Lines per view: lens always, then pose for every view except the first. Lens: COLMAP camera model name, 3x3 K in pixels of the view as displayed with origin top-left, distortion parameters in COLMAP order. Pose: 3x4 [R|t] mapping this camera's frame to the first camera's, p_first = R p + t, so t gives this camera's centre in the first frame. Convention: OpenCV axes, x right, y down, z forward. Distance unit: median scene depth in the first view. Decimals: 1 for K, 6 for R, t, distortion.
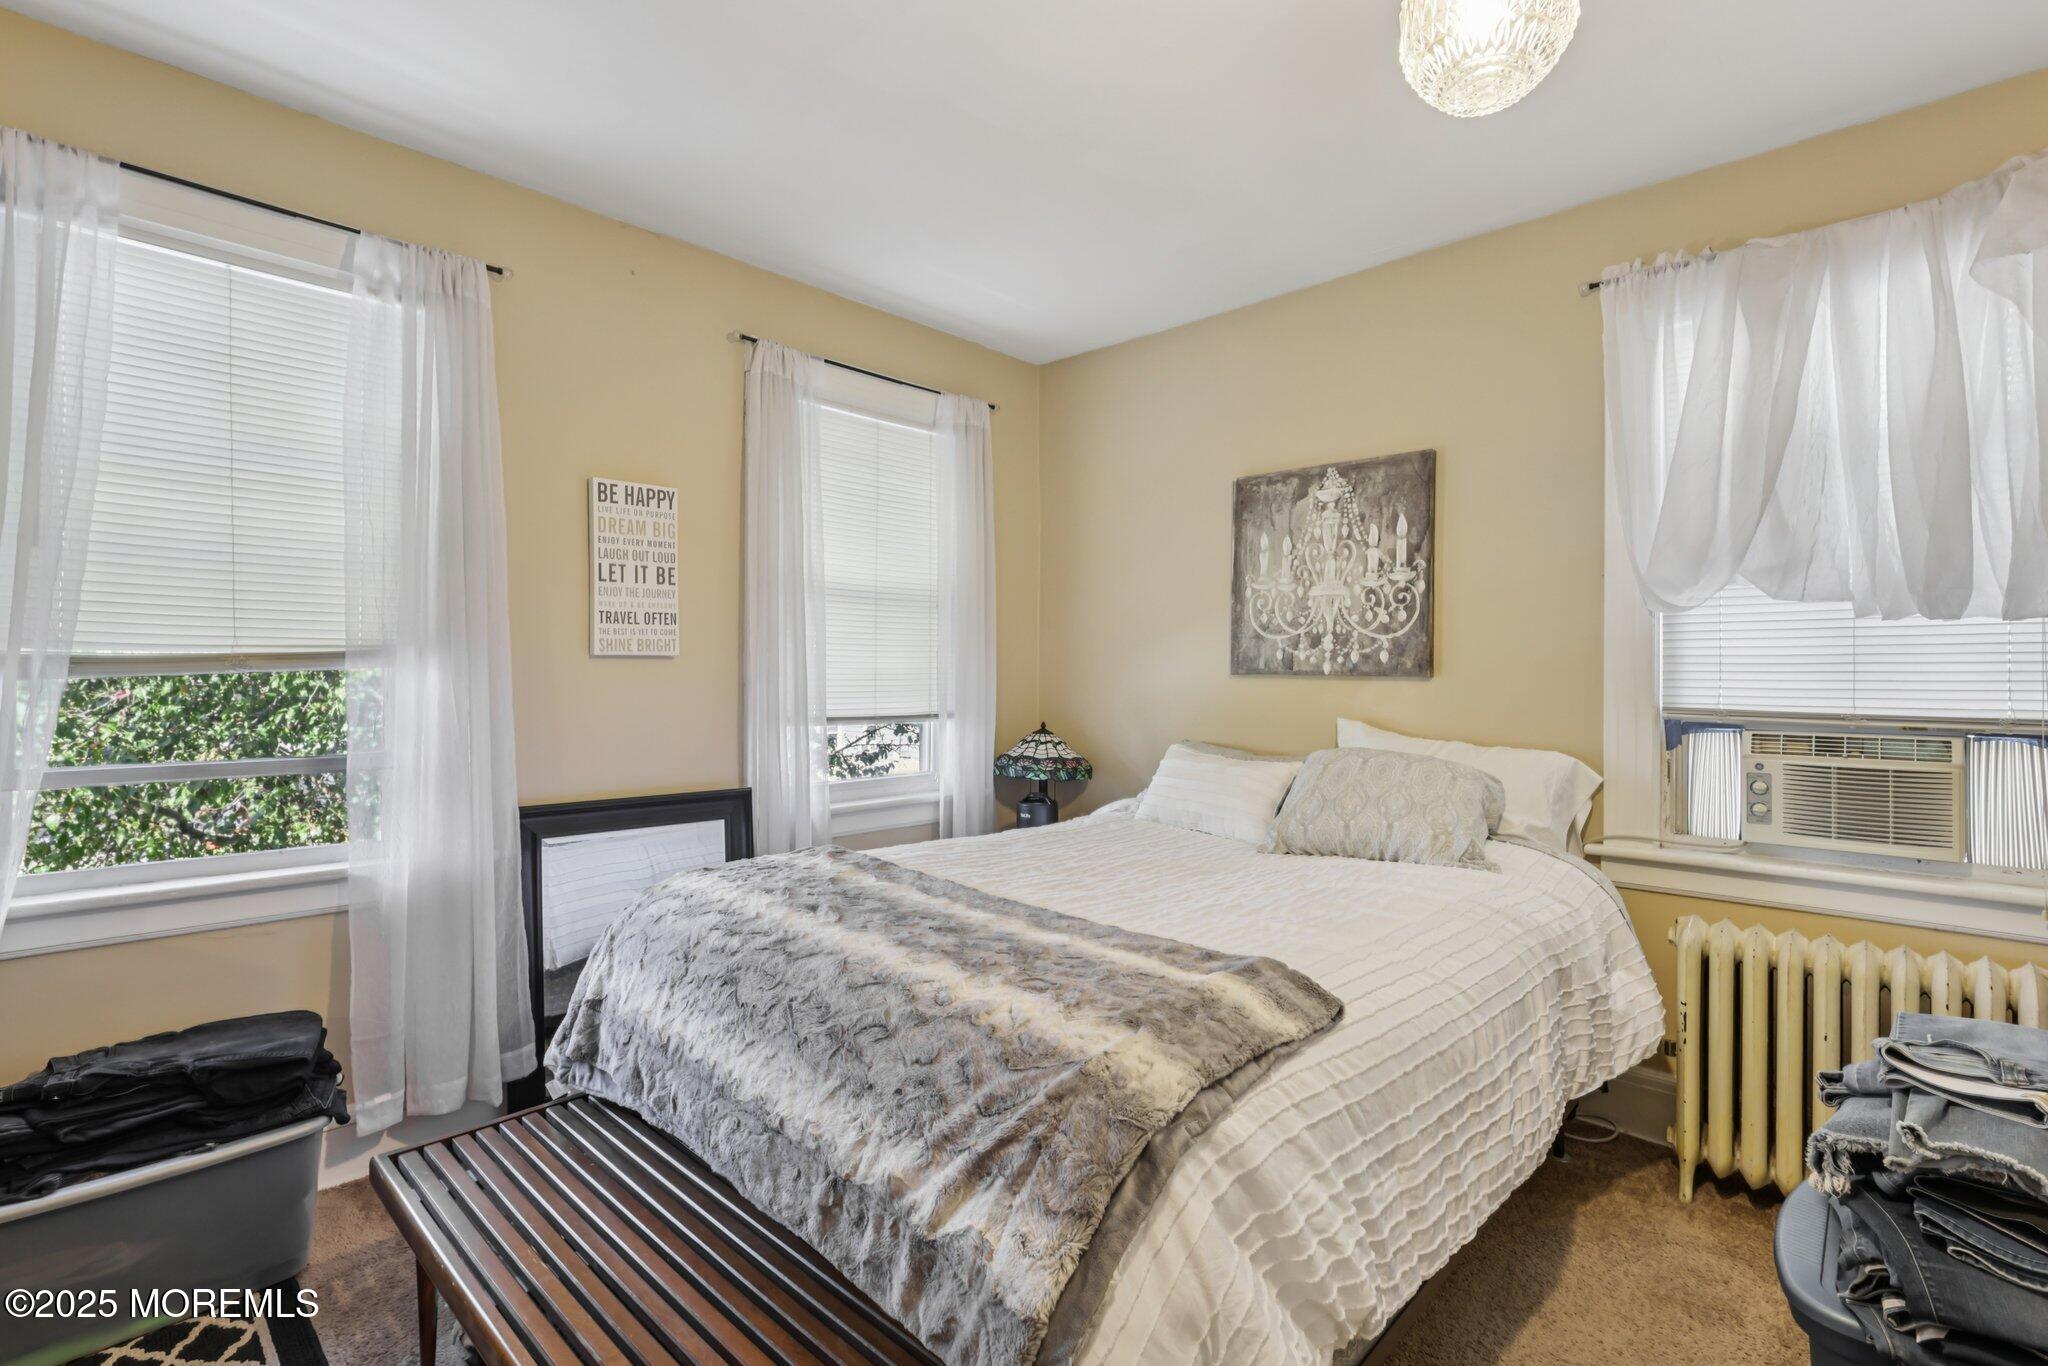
lens RADIAL K [[946.4, 0, 1012.8], [0, 946.4, 668.4], [0, 0, 1]] dist [-0.004628, 0.000194]
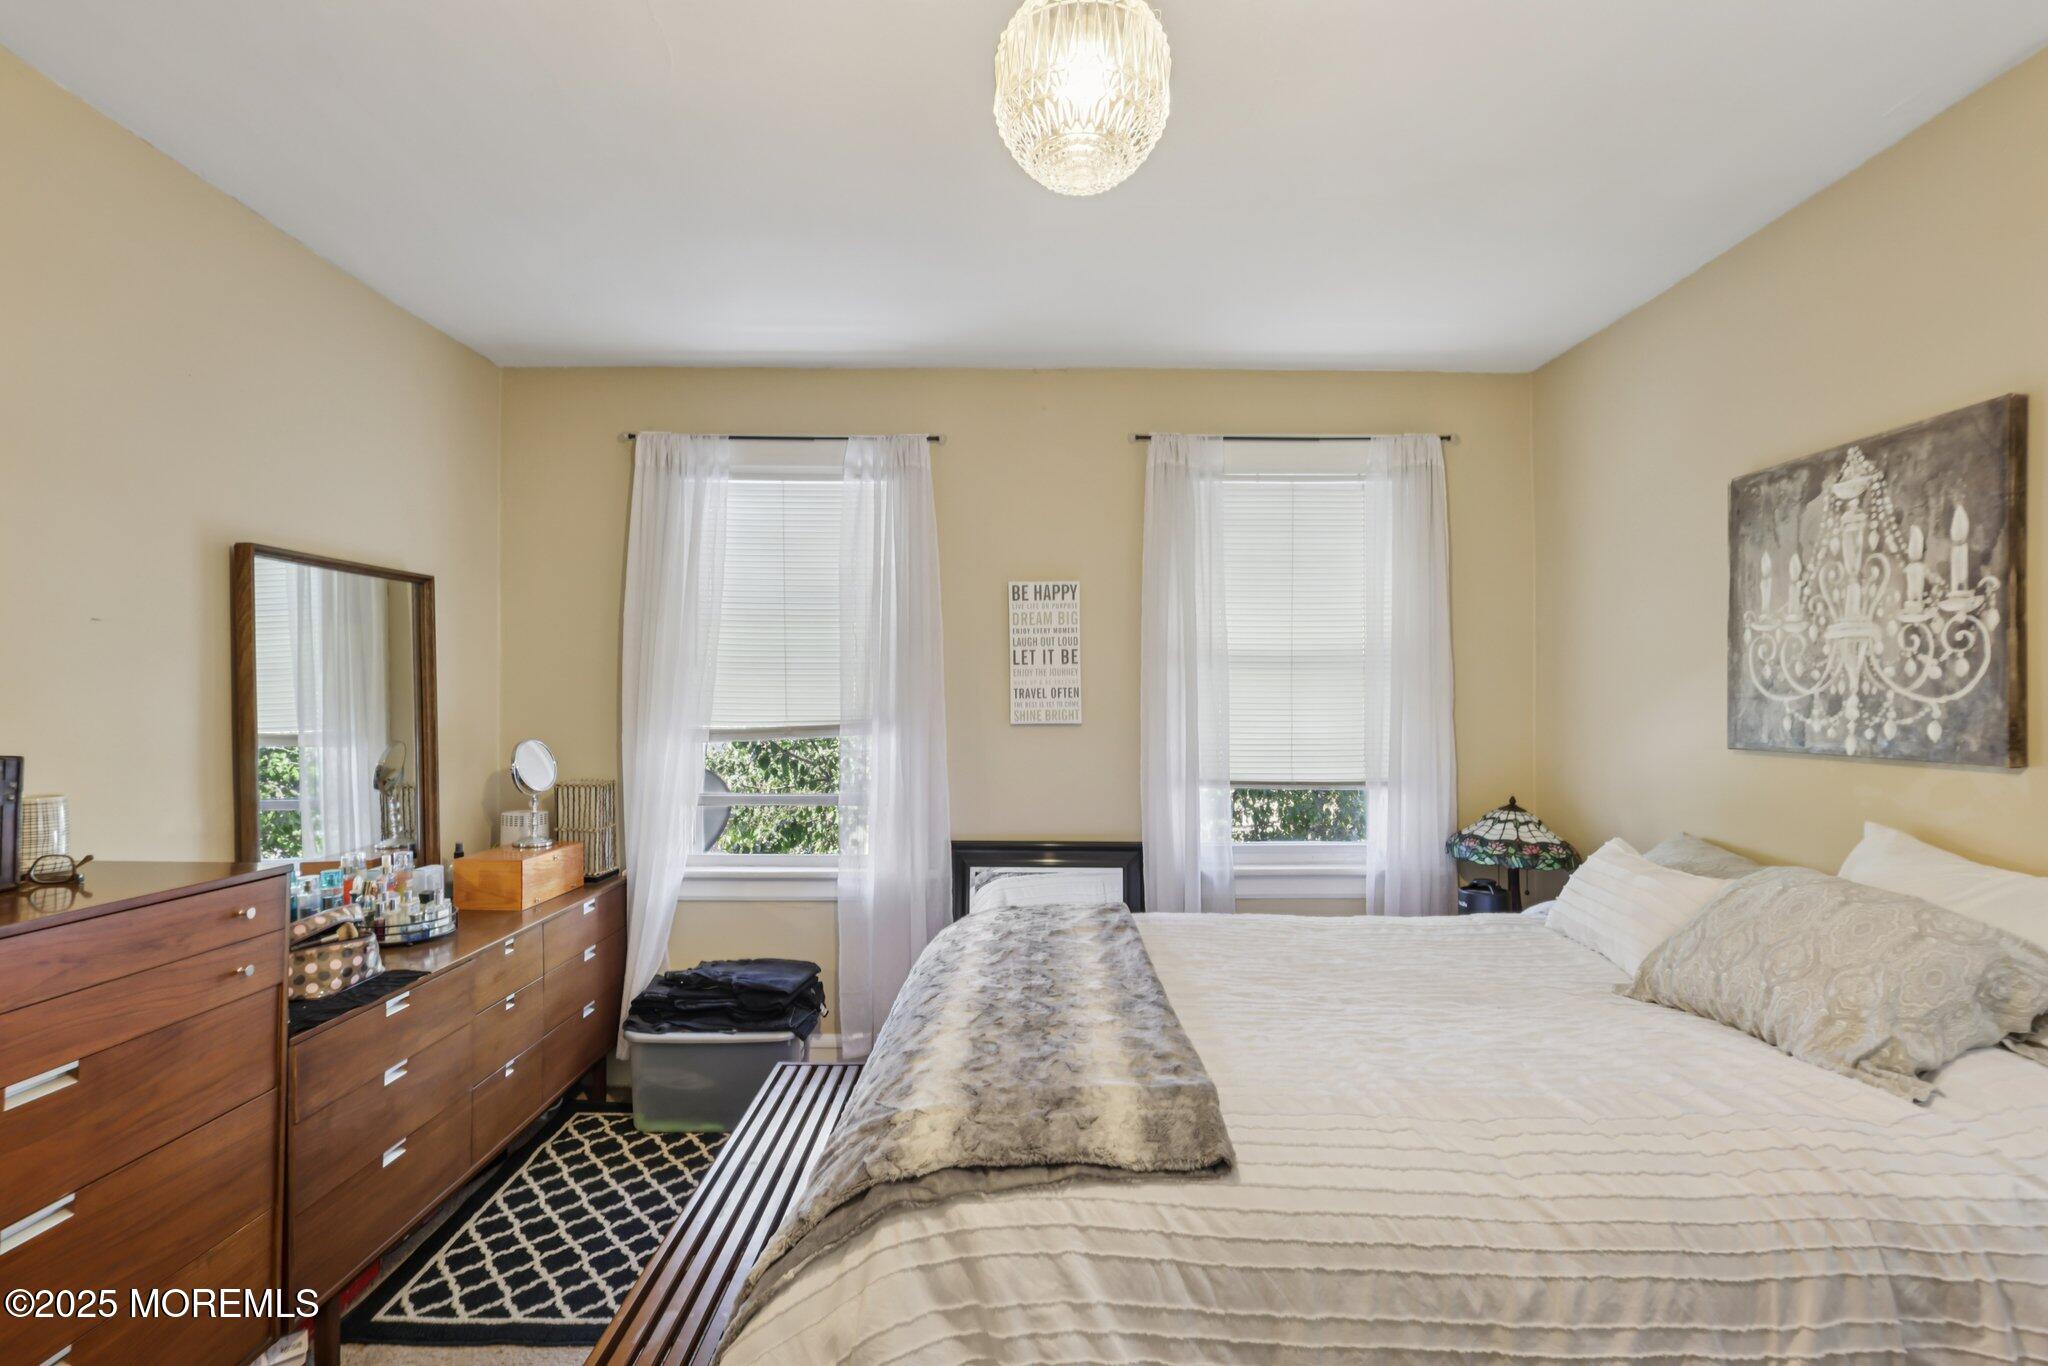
lens RADIAL K [[946.4, 0, 1021.2], [0, 946.4, 700.9], [0, 0, 1]] dist [-0.004628, 0.000194]
pose [[0.707661, -0.009544, -0.706488, 0.409661], [0.005730, 0.999953, -0.007769, -0.031968], [0.706529, 0.001450, 0.707683, 0.114891]]
